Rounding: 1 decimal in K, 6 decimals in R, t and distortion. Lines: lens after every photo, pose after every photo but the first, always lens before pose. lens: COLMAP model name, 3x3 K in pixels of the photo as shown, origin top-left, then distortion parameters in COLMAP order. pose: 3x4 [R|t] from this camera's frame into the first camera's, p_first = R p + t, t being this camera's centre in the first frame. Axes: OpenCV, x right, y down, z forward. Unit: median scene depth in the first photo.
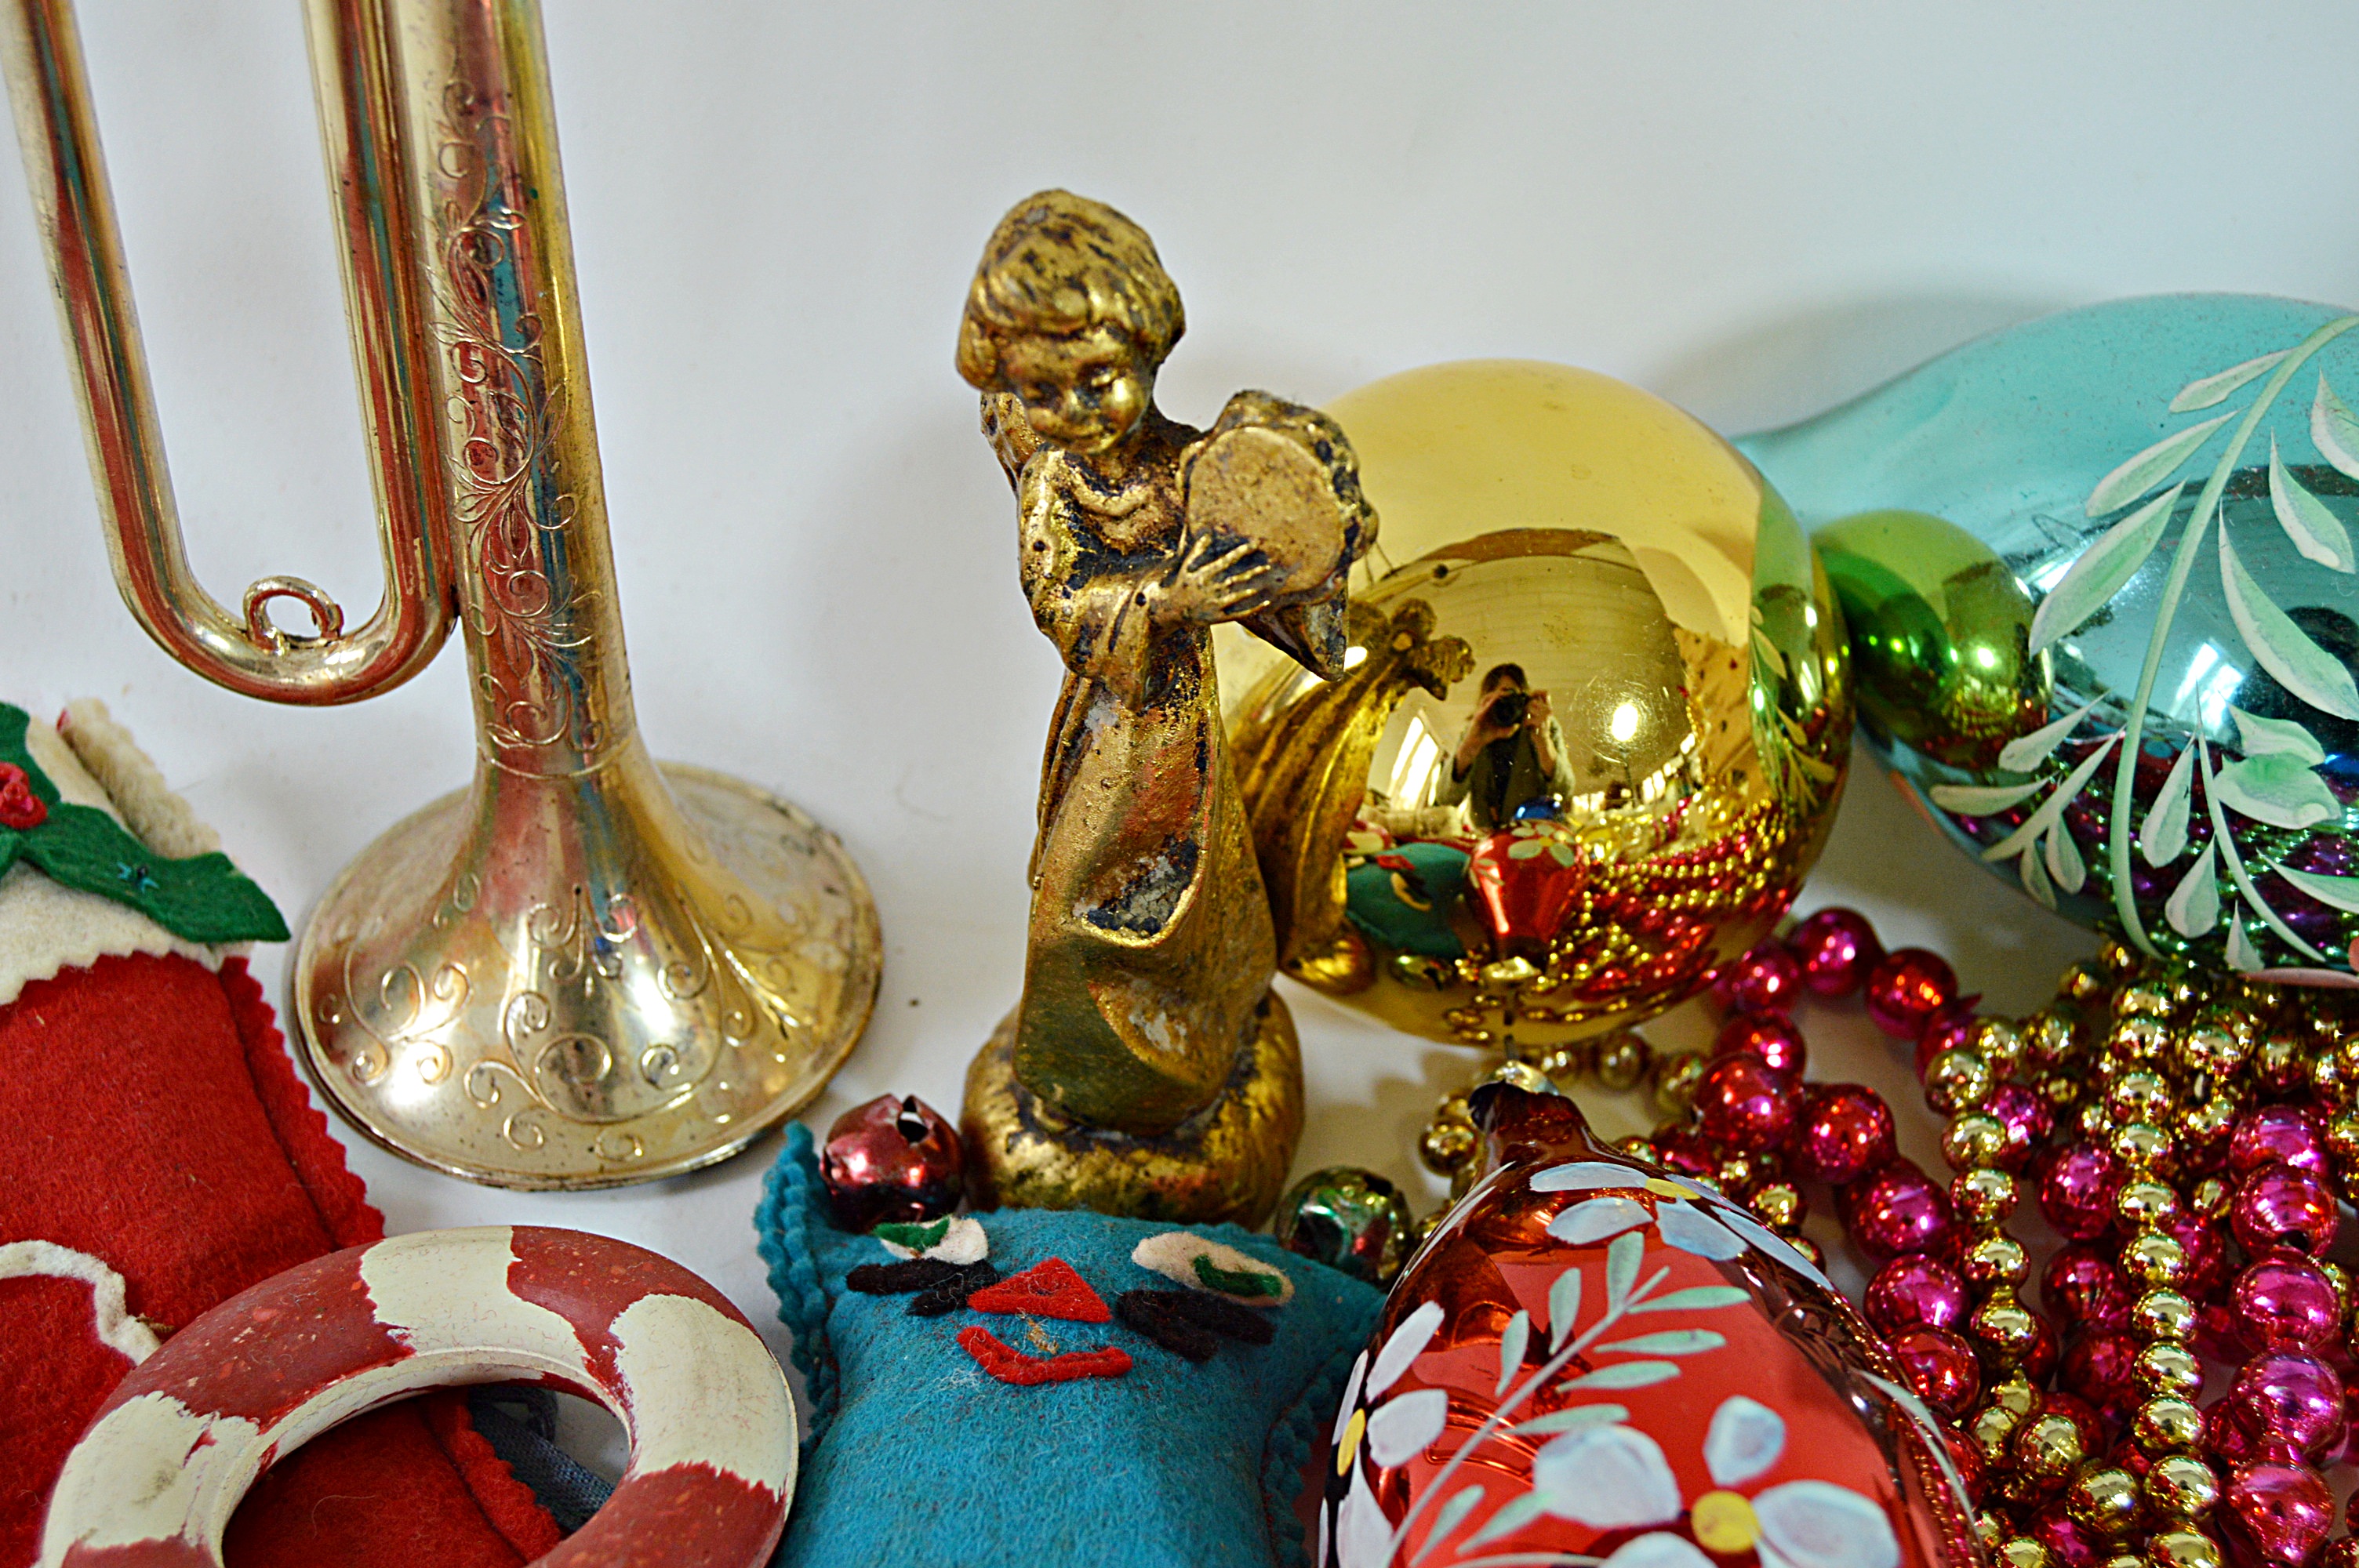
lens RADIAL K [[3357.6, 0, 1179.5], [0, 3357.6, 784.0], [0, 0, 1]] dist [-0.042654, -0.069215]
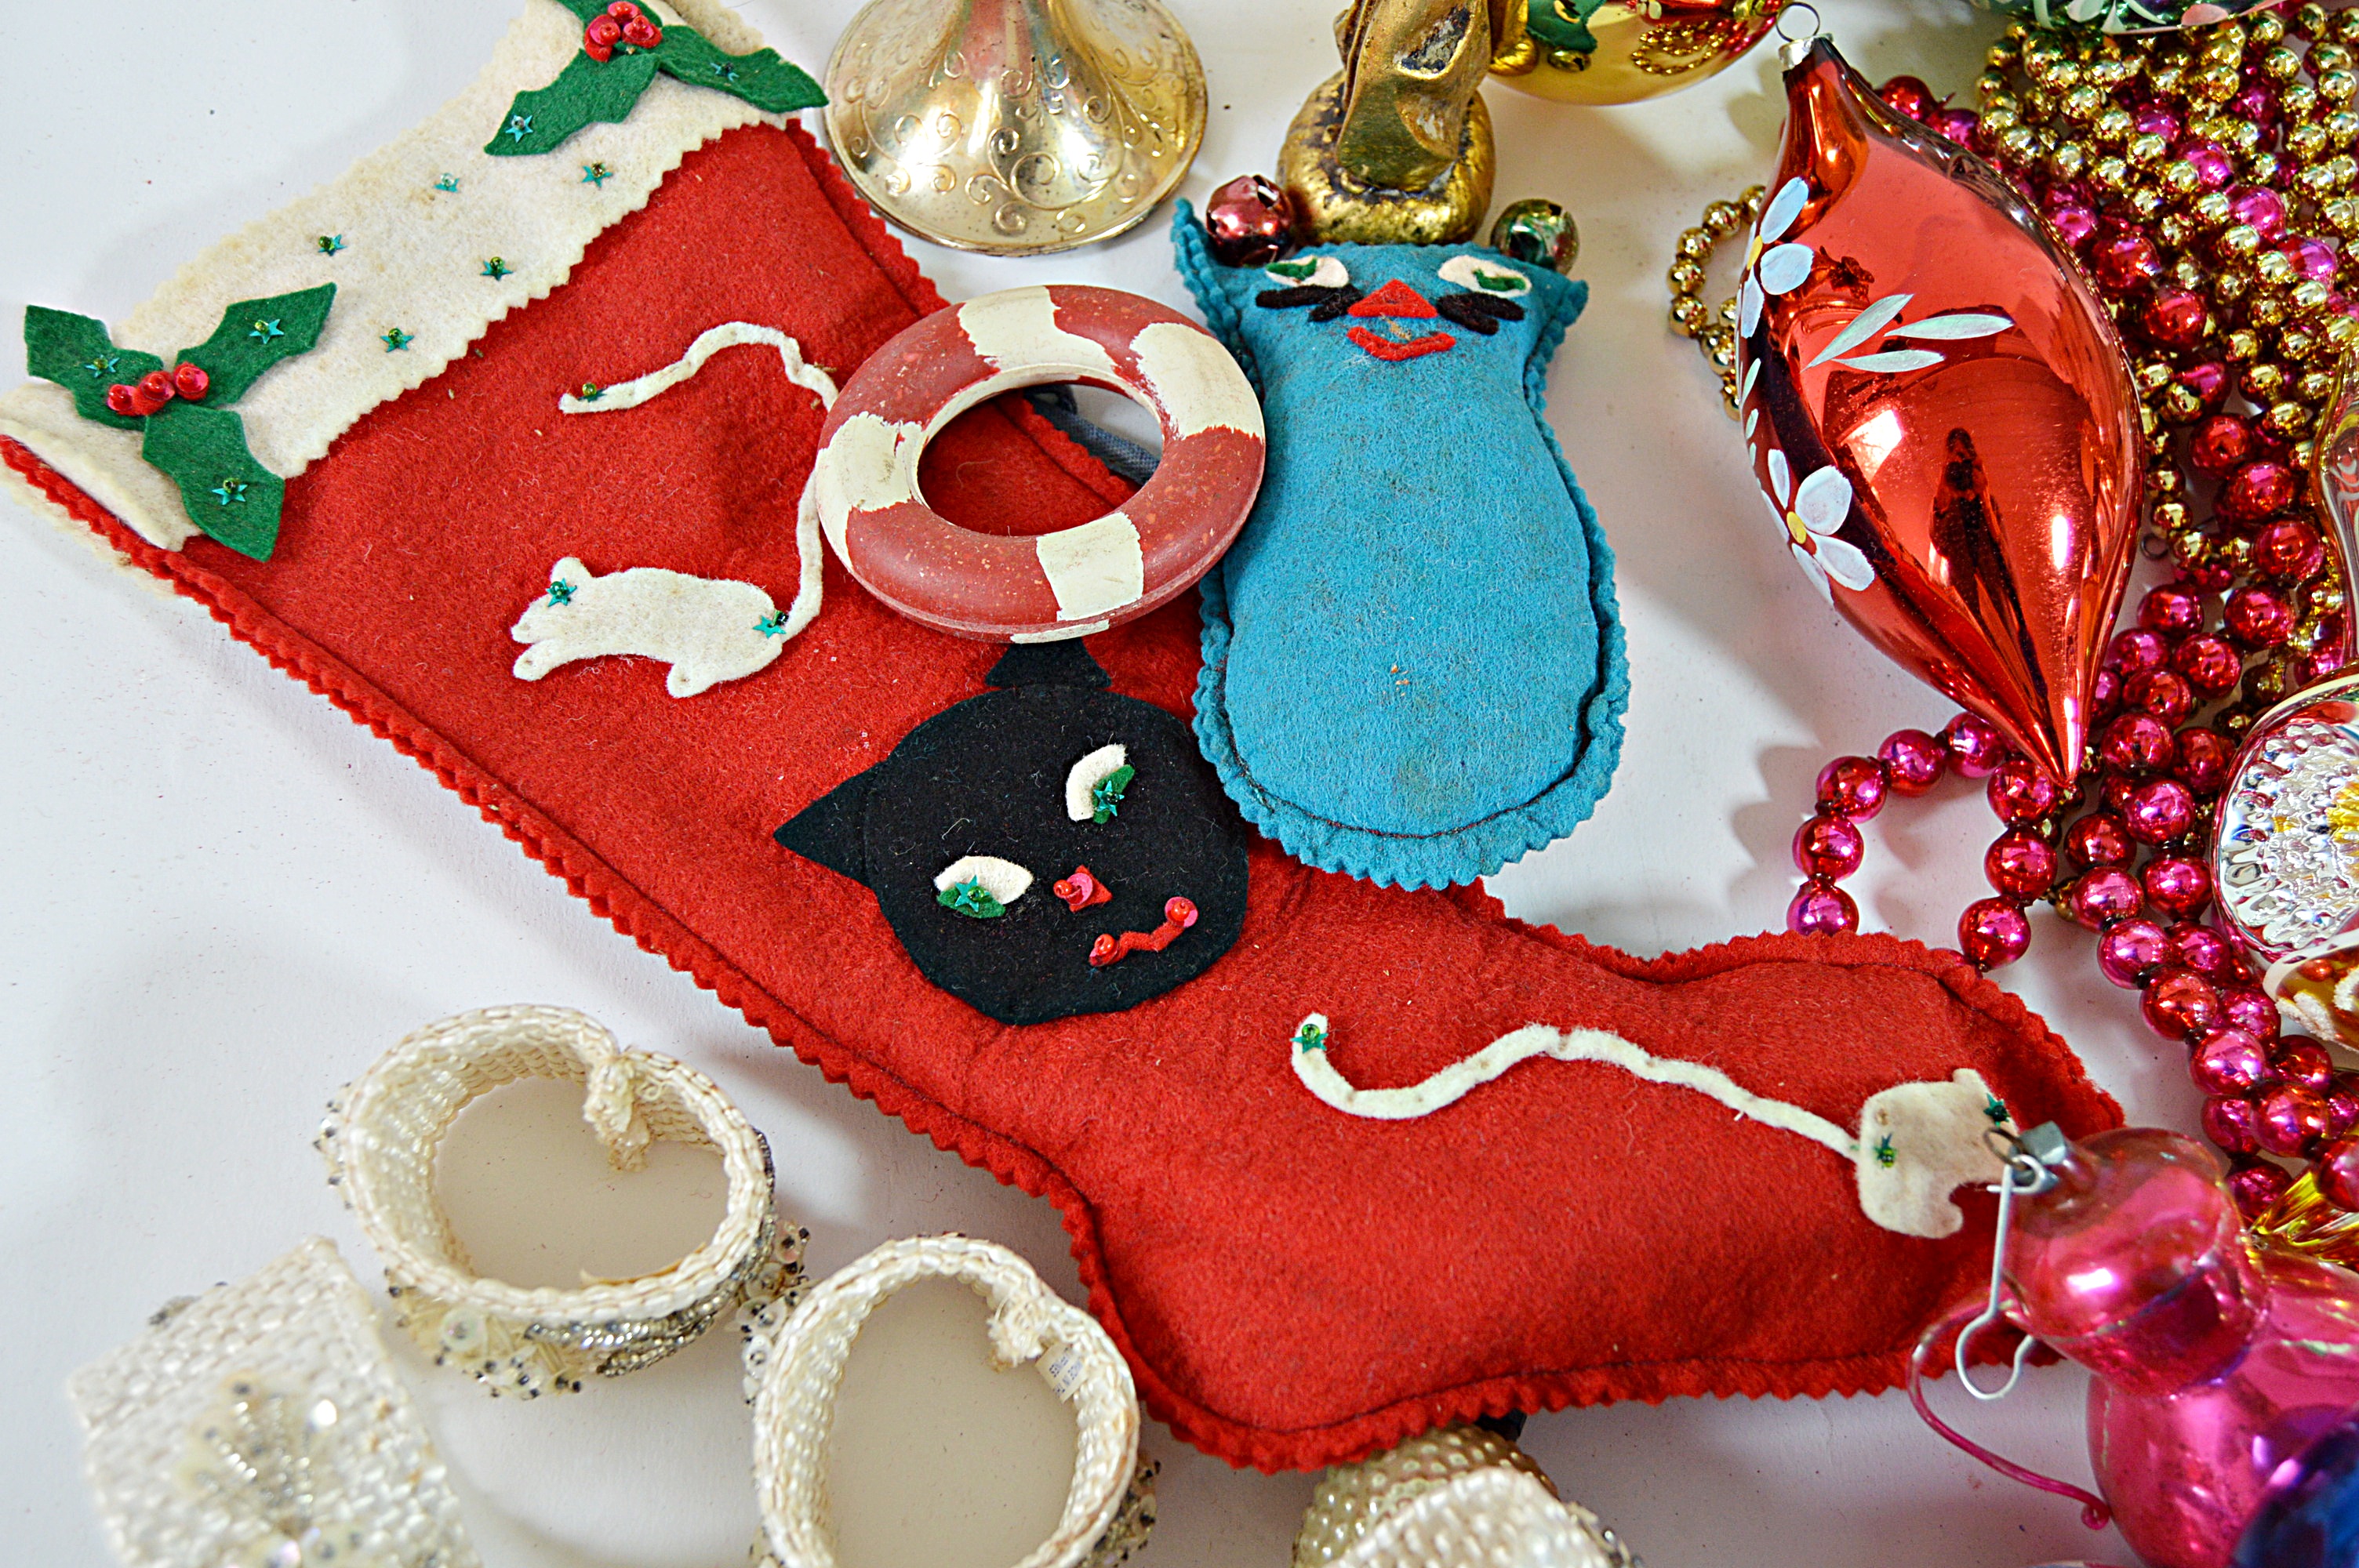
lens RADIAL K [[2585.1, 0, 1179.5], [0, 2585.1, 784.0], [0, 0, 1]] dist [-0.131481, 0.349018]
pose [[0.994474, -0.094542, 0.045653, -0.210296], [0.071132, 0.926571, 0.369333, -0.095077], [-0.077218, -0.364045, 0.928175, -0.226648]]
